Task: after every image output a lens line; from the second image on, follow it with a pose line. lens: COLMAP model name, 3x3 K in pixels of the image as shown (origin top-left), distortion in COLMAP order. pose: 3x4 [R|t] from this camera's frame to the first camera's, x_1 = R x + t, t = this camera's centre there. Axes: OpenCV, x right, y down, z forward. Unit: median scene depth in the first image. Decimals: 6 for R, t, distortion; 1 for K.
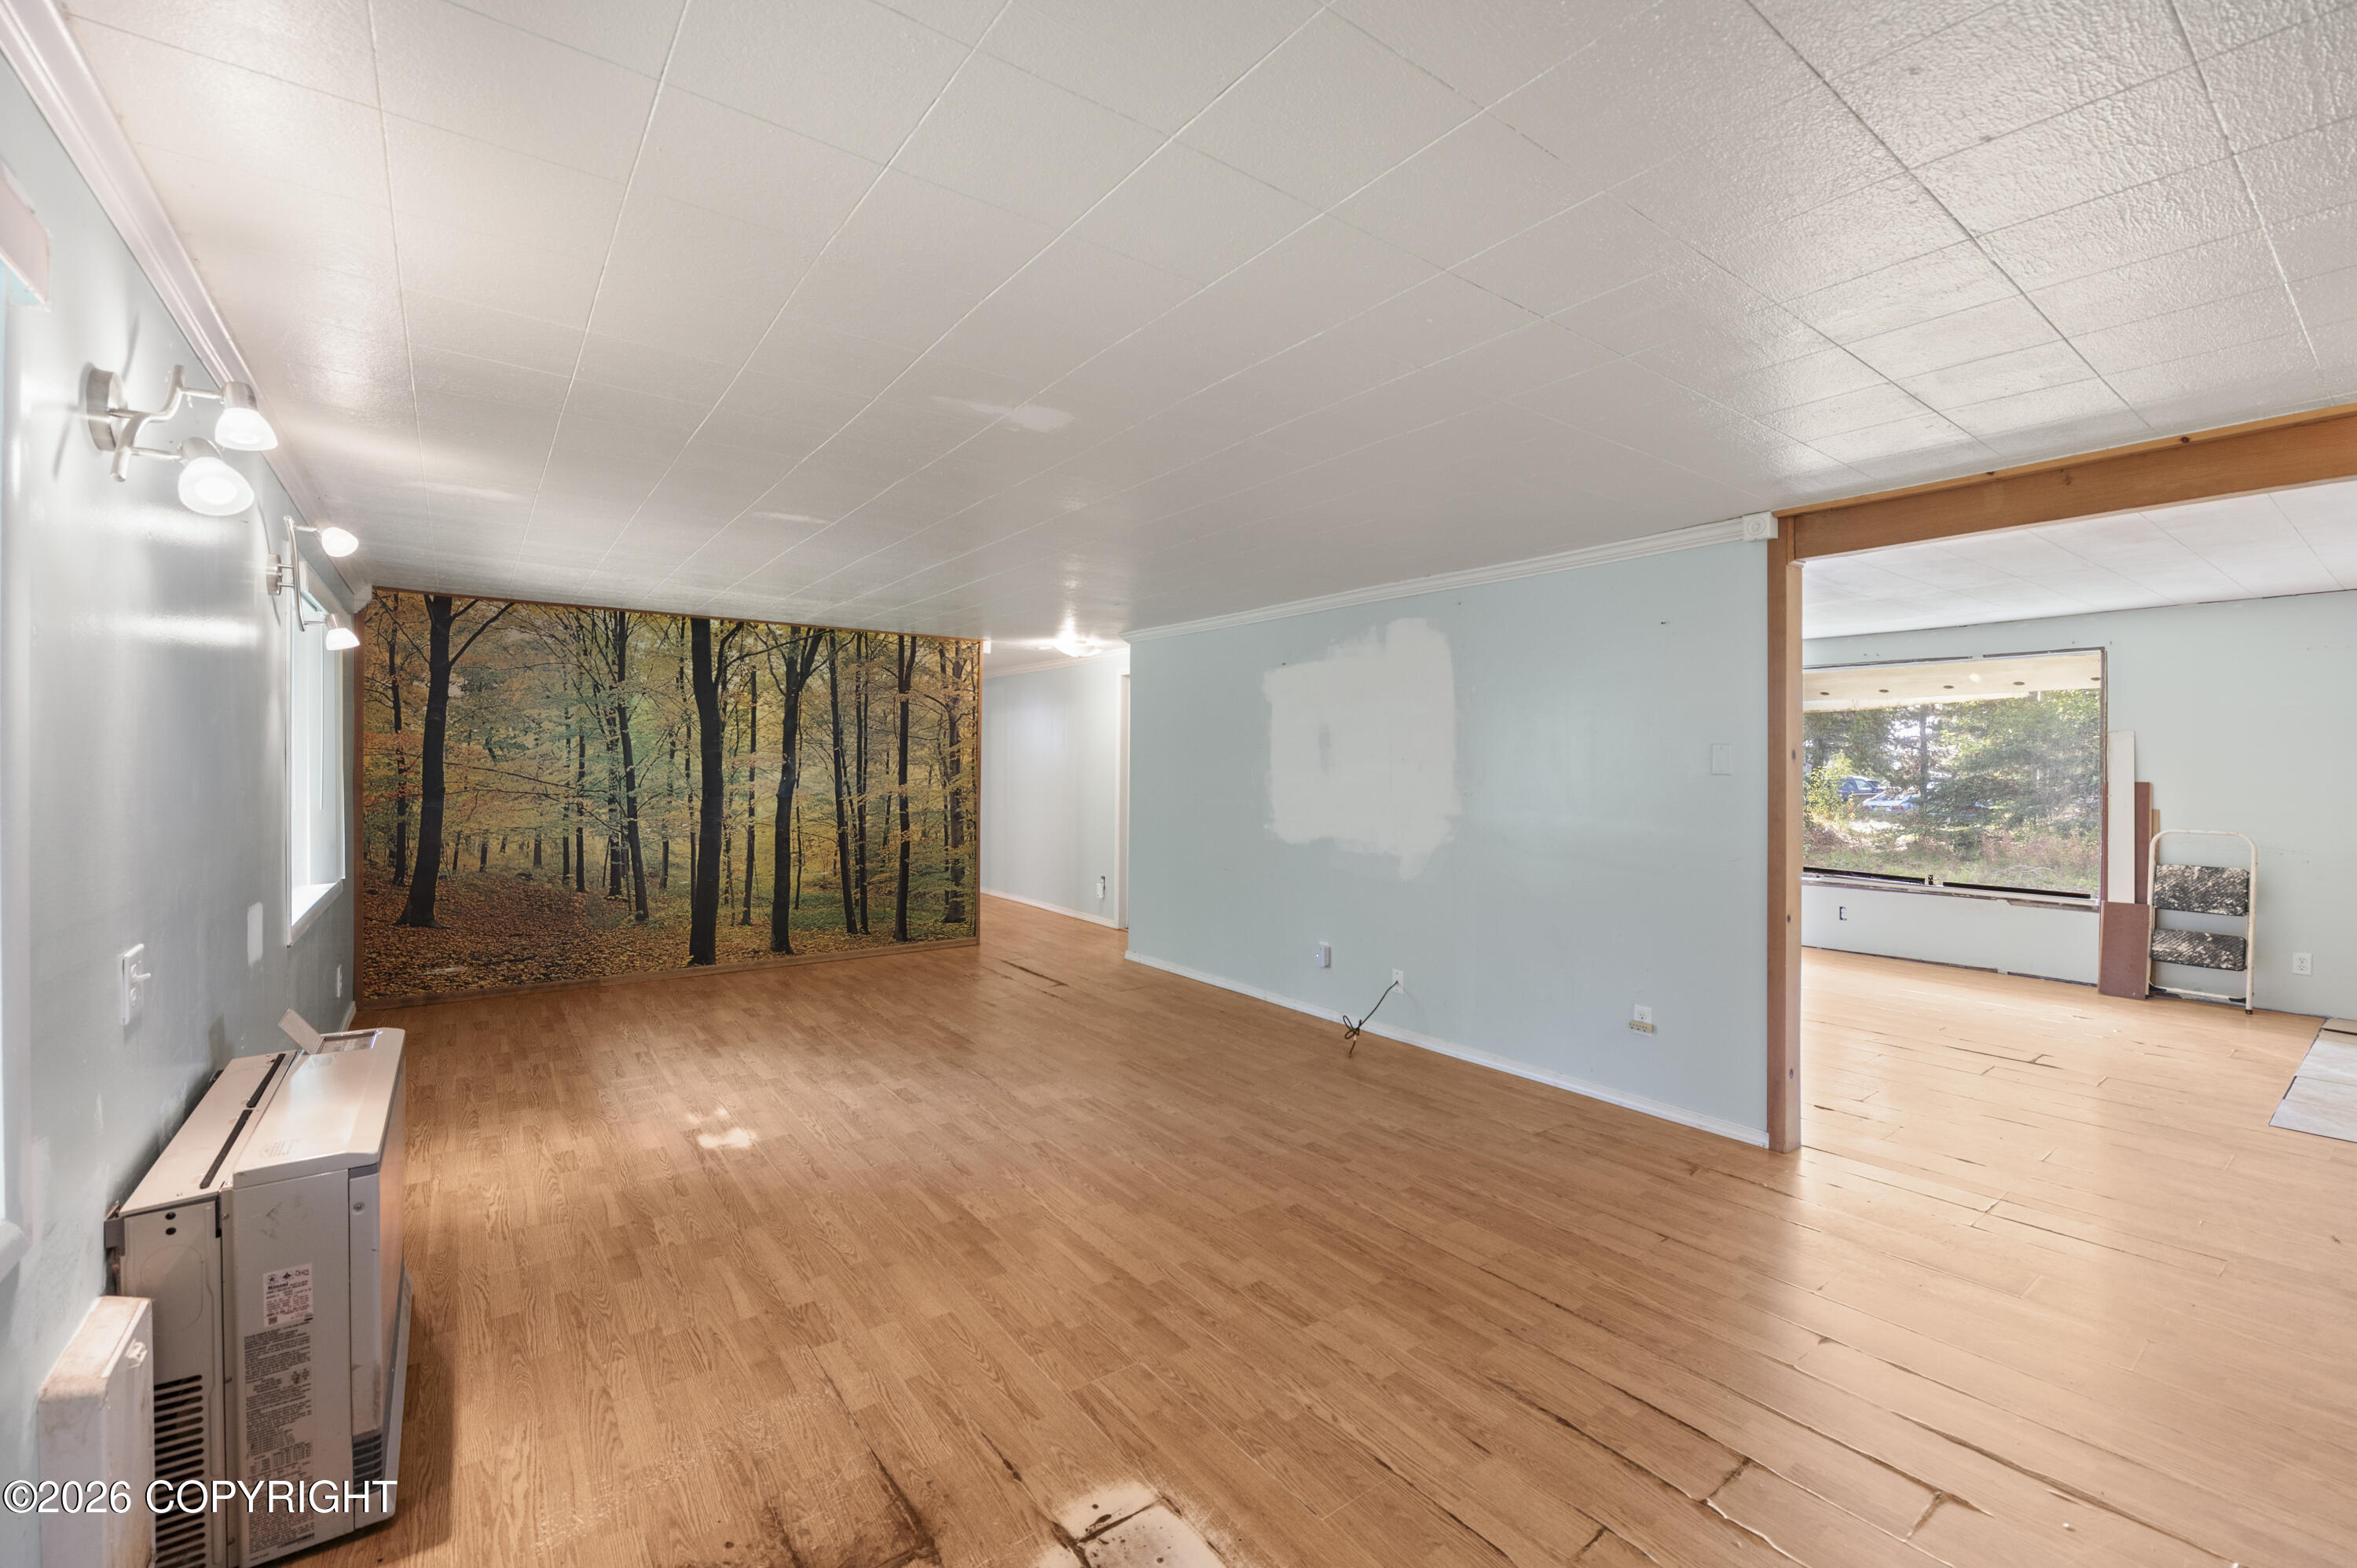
lens RADIAL K [[978.5, 0, 1188.0], [0, 978.5, 773.5], [0, 0, 1]] dist [-0.001357, -0.000489]
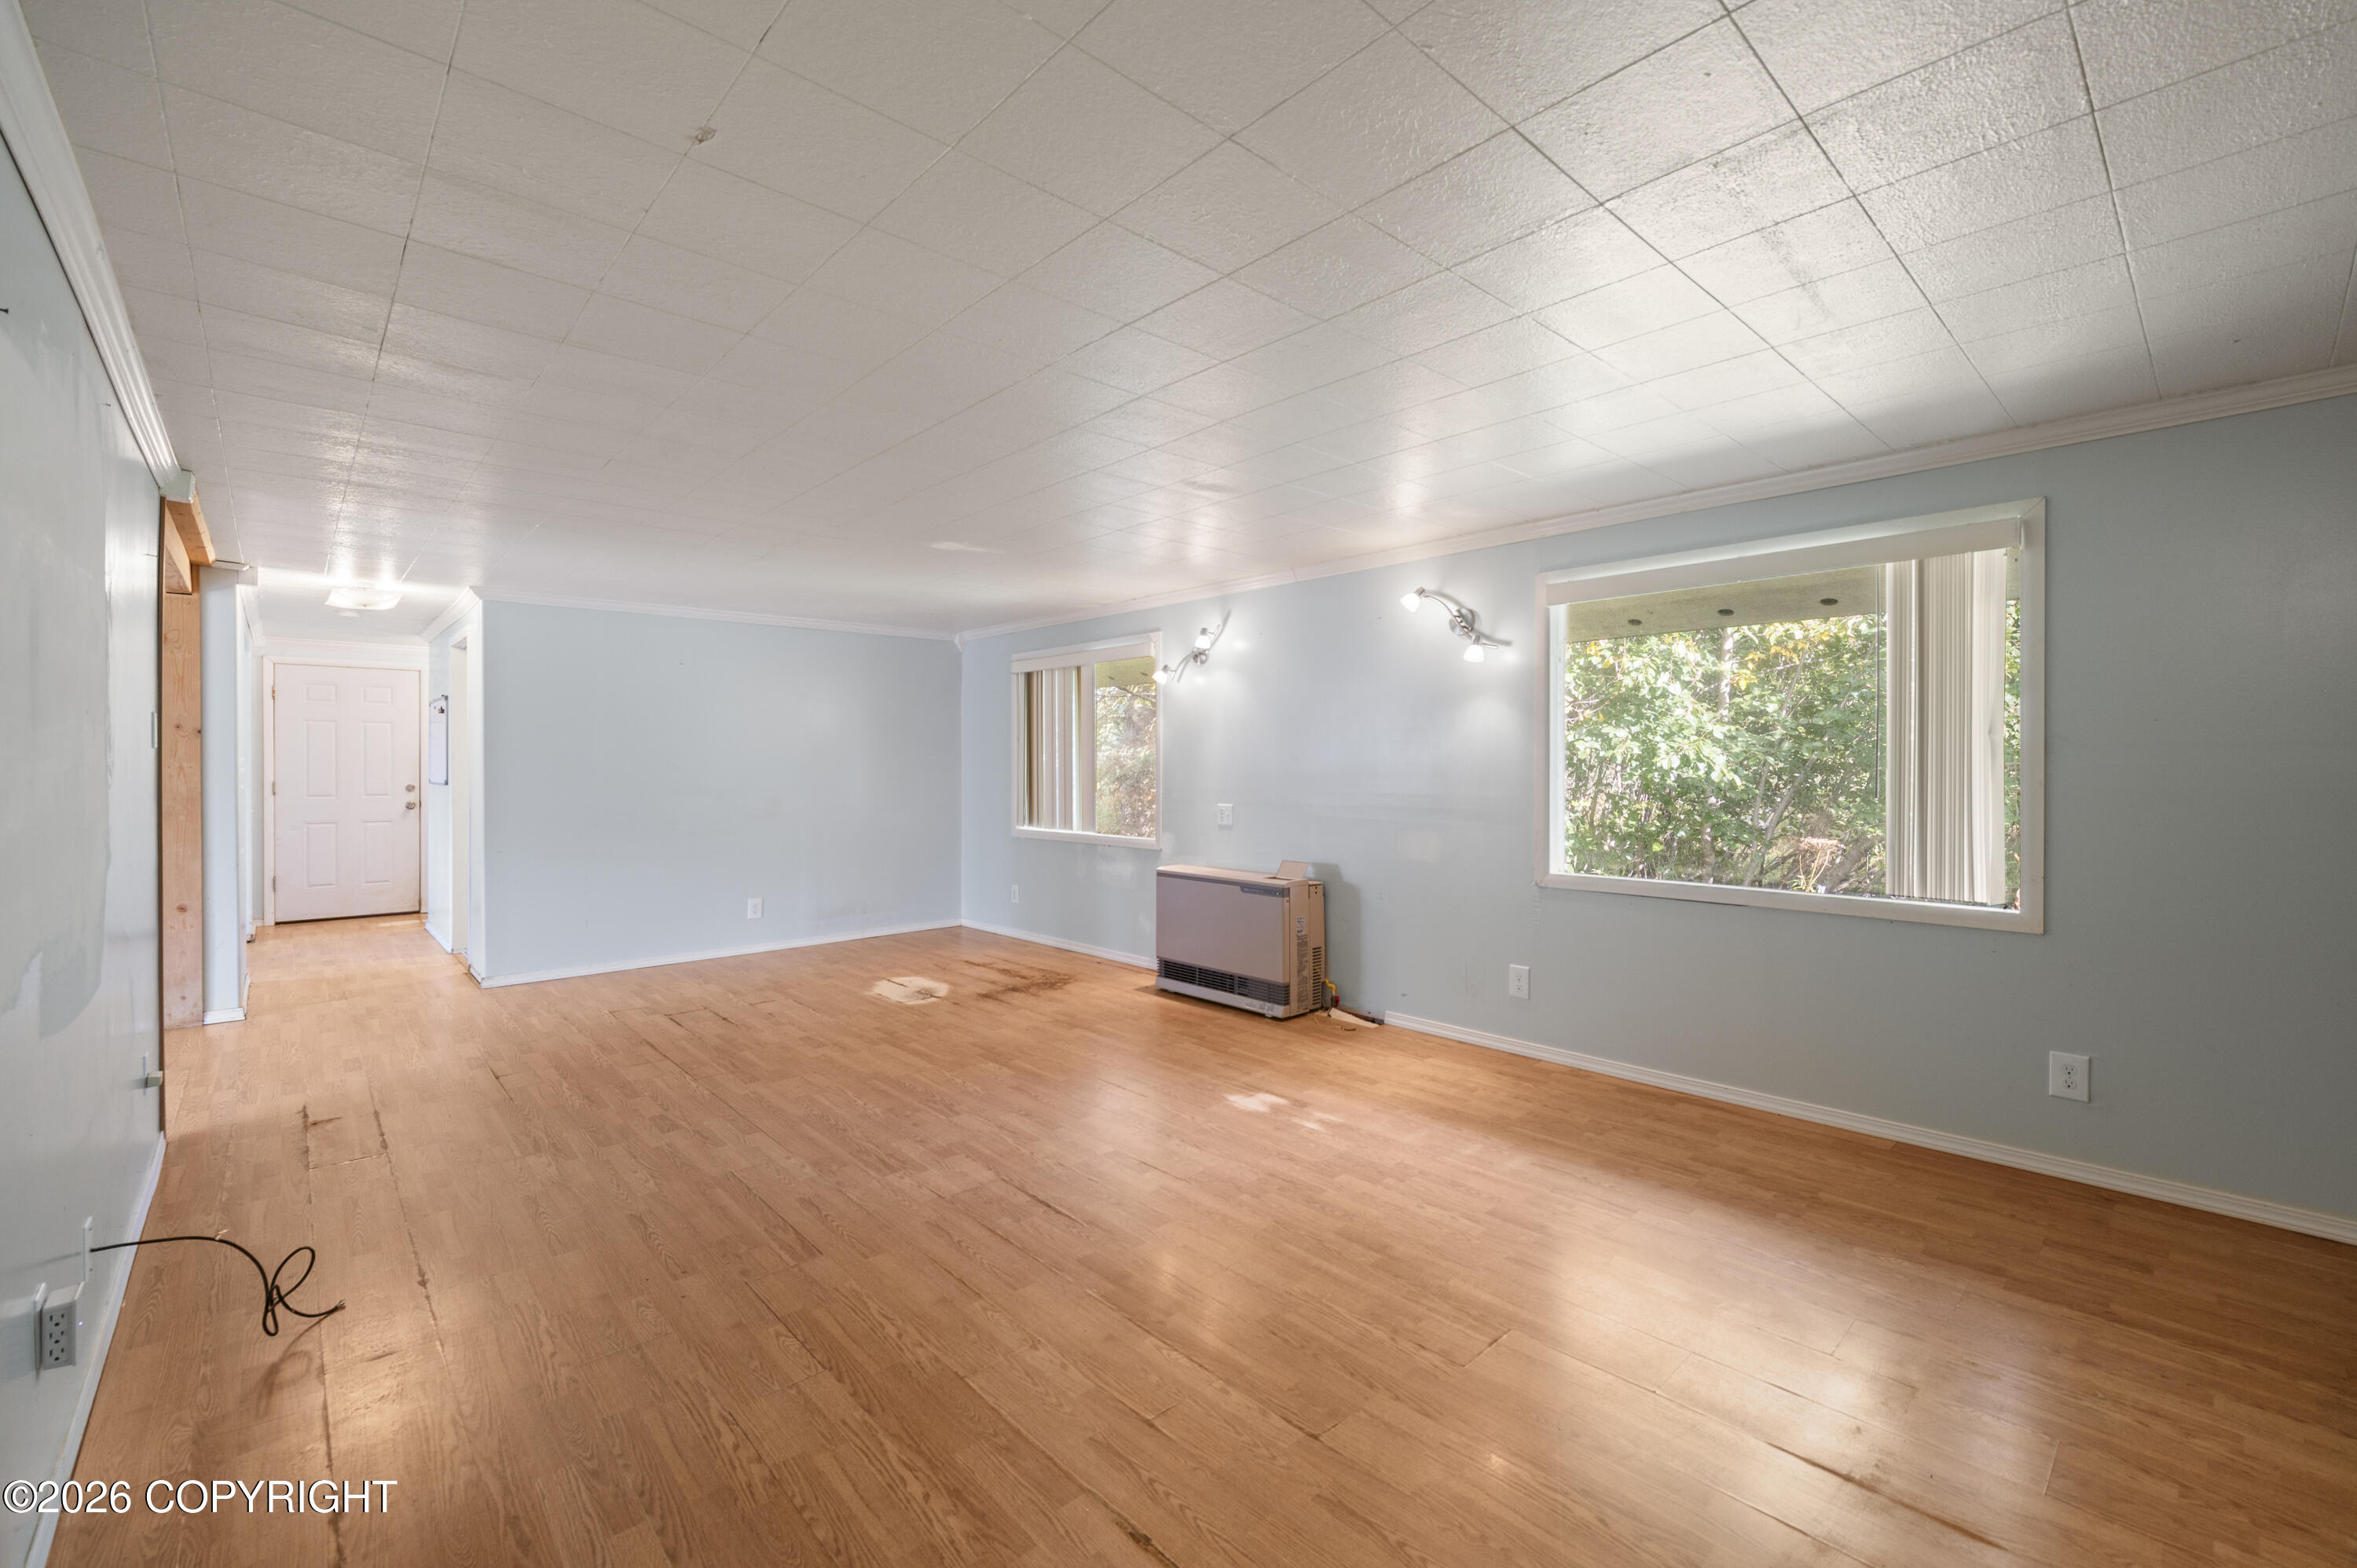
lens RADIAL K [[978.5, 0, 1179.6], [0, 978.5, 772.1], [0, 0, 1]] dist [-0.001357, -0.000489]
pose [[-0.995173, -0.001265, -0.098126, -0.284491], [-0.003336, 0.999775, 0.020938, 0.000892], [0.098078, 0.021164, -0.994954, 2.015639]]
